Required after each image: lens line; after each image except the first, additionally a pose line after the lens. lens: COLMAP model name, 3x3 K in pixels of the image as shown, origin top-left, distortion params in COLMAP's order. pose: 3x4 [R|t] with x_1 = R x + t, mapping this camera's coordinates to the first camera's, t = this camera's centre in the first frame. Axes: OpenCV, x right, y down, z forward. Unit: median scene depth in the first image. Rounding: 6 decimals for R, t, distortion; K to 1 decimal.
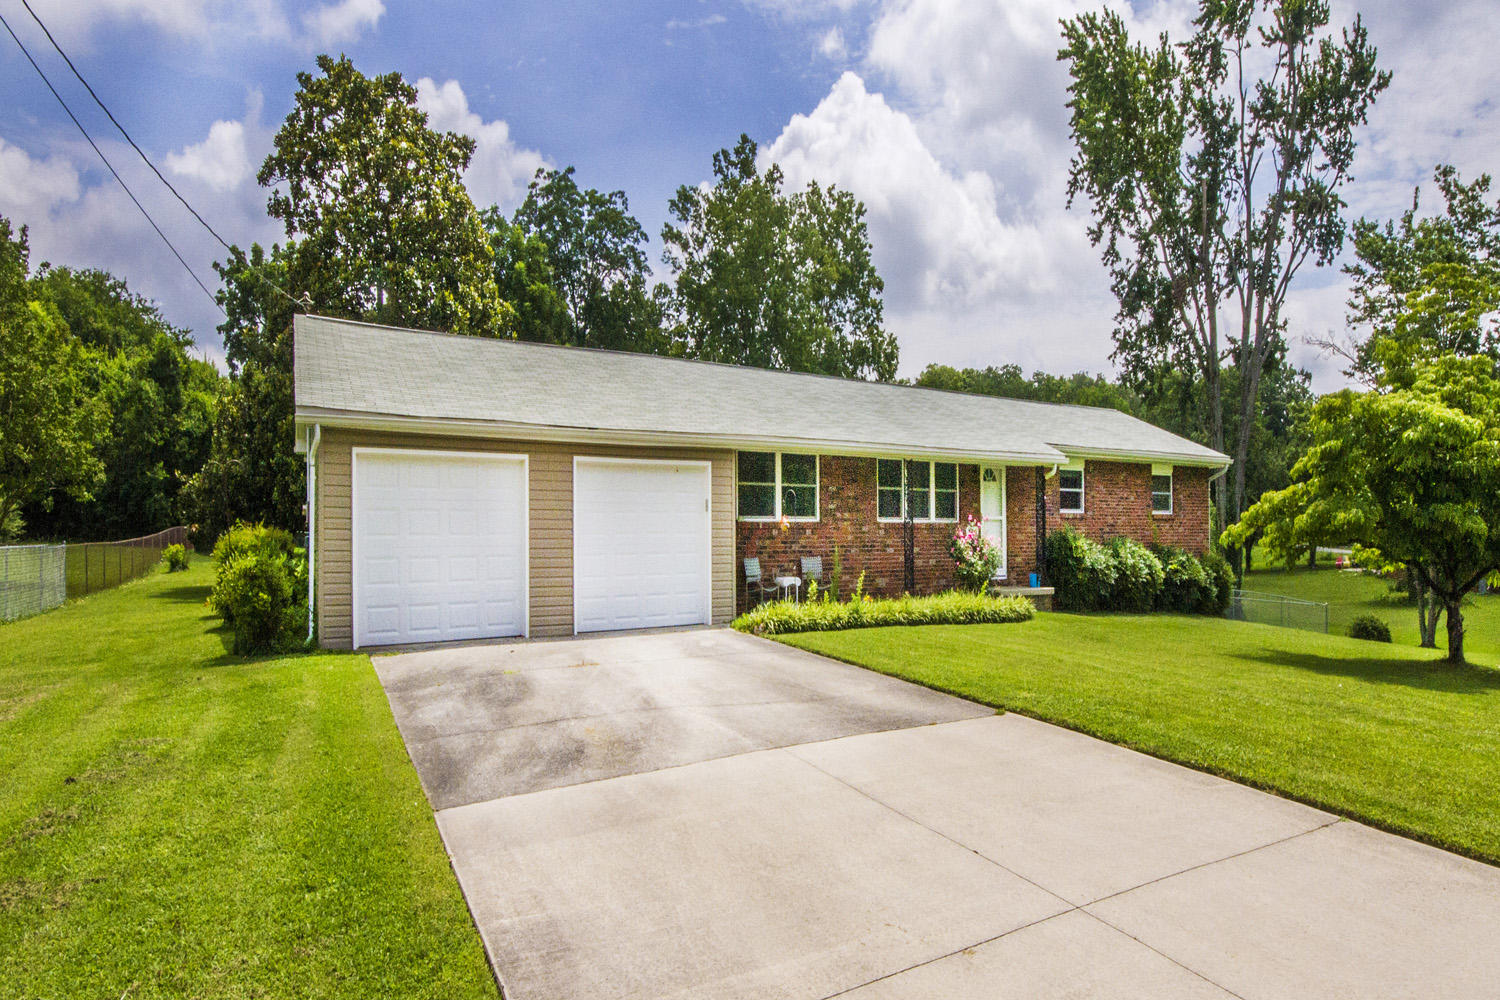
lens RADIAL K [[779.7, 0, 750.0], [0, 779.7, 500.0], [0, 0, 1]] dist [-0.004925, -0.000300]
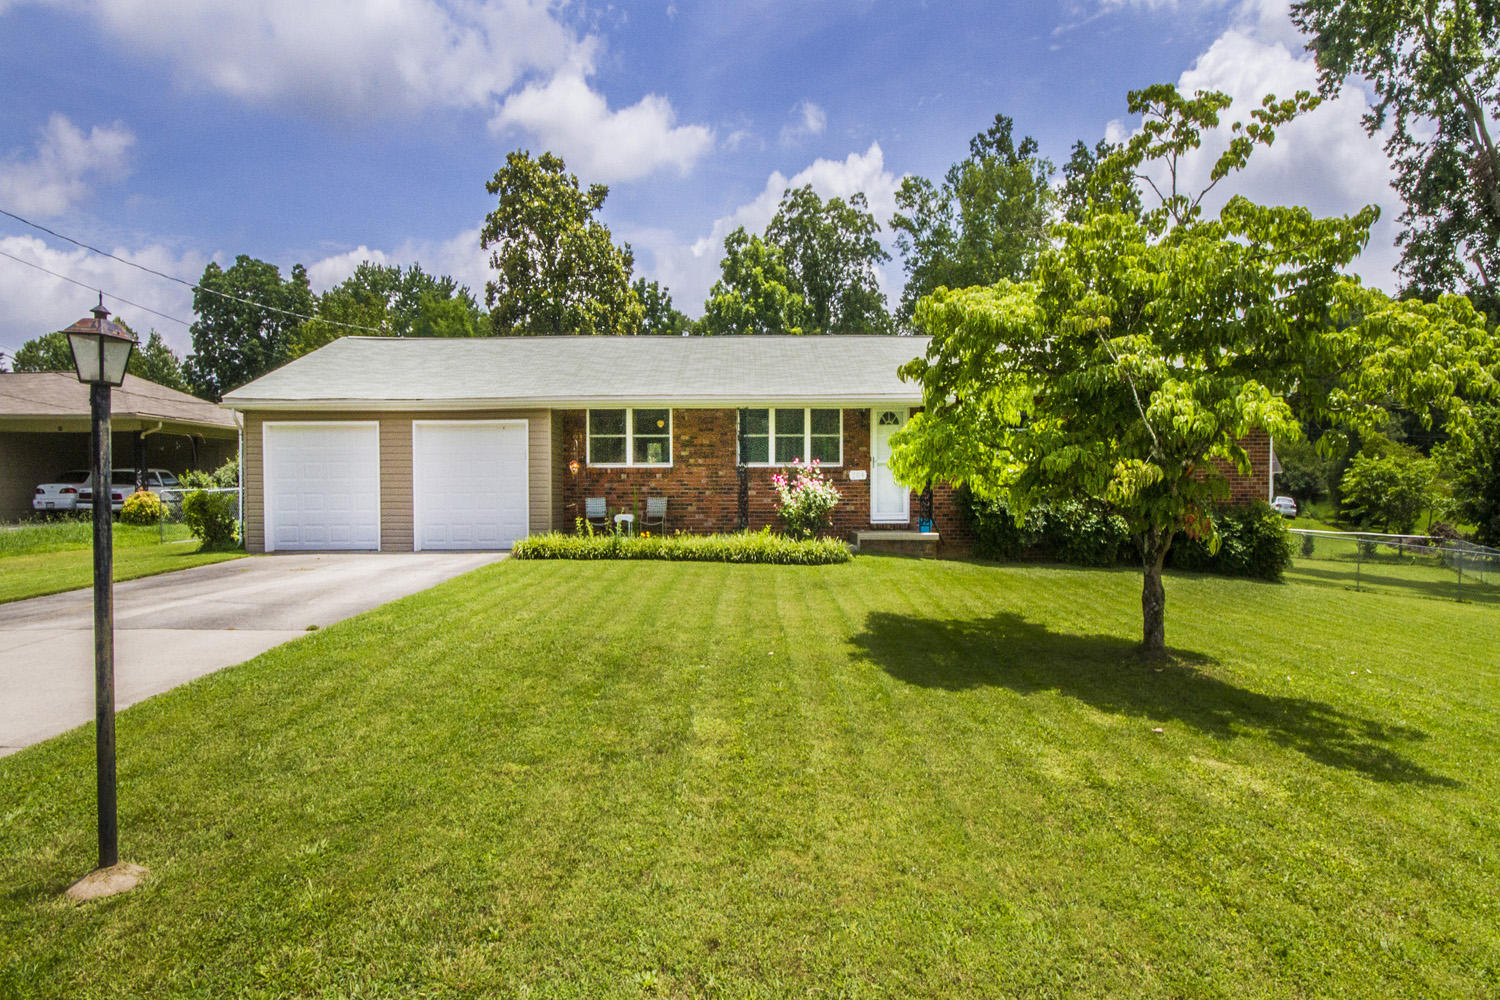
lens RADIAL K [[652.7, 0, 843.8], [0, 652.7, 476.9], [0, 0, 1]] dist [-0.036033, 0.039961]
pose [[0.880996, -0.005705, -0.473089, 0.704200], [0.021830, 0.999352, 0.028602, 0.018877], [0.472619, -0.035526, 0.880550, 0.255403]]
